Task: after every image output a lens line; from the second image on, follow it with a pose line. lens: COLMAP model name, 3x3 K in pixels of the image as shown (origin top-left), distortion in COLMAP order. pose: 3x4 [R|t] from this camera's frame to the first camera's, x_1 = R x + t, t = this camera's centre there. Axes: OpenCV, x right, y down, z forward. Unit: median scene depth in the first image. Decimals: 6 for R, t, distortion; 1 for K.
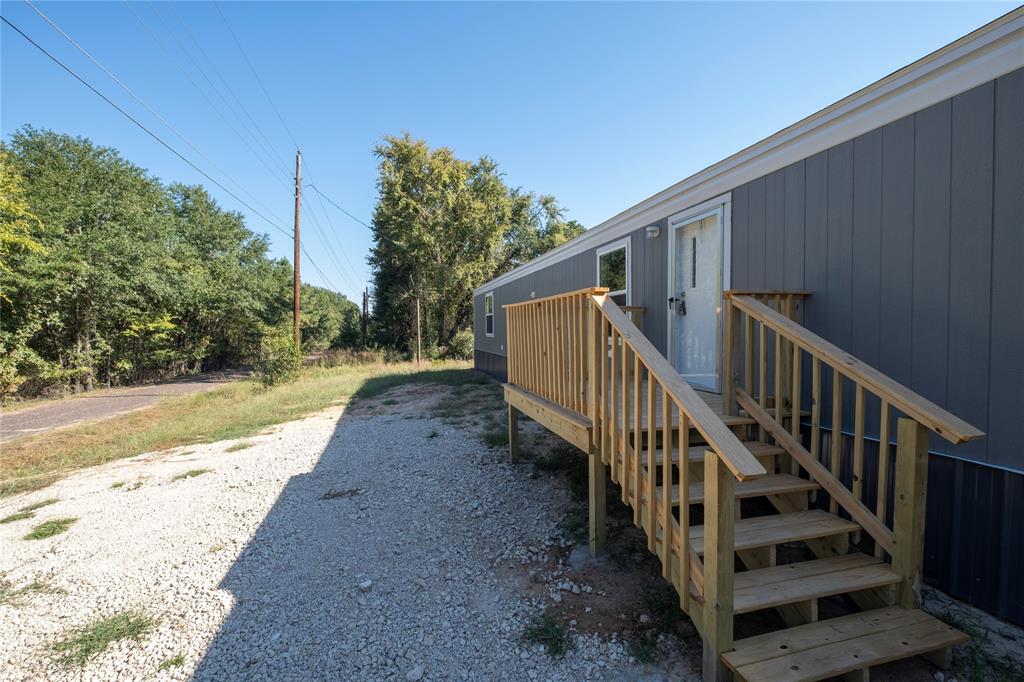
lens RADIAL K [[467.7, 0, 511.6], [0, 467.7, 340.6], [0, 0, 1]] dist [0.000150, -0.001860]
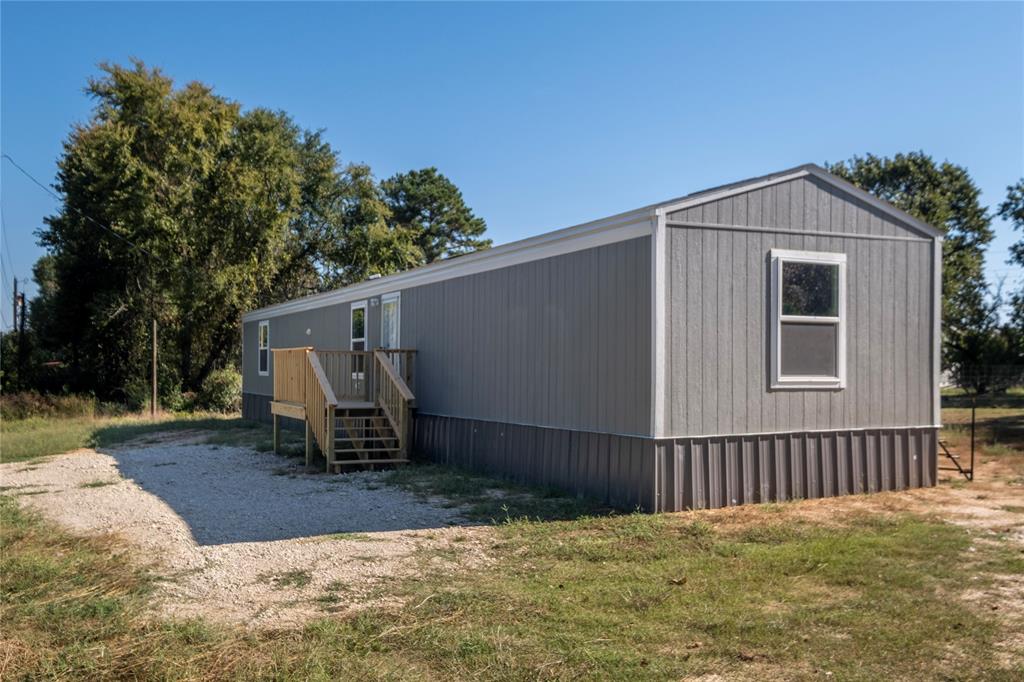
lens RADIAL K [[981.6, 0, 511.7], [0, 981.6, 349.7], [0, 0, 1]] dist [-0.007083, 0.000000]
pose [[0.980309, 0.017294, 0.196712, 0.022036], [-0.008572, 0.998946, -0.045101, 0.011297], [-0.197285, 0.042527, 0.979423, -0.418900]]
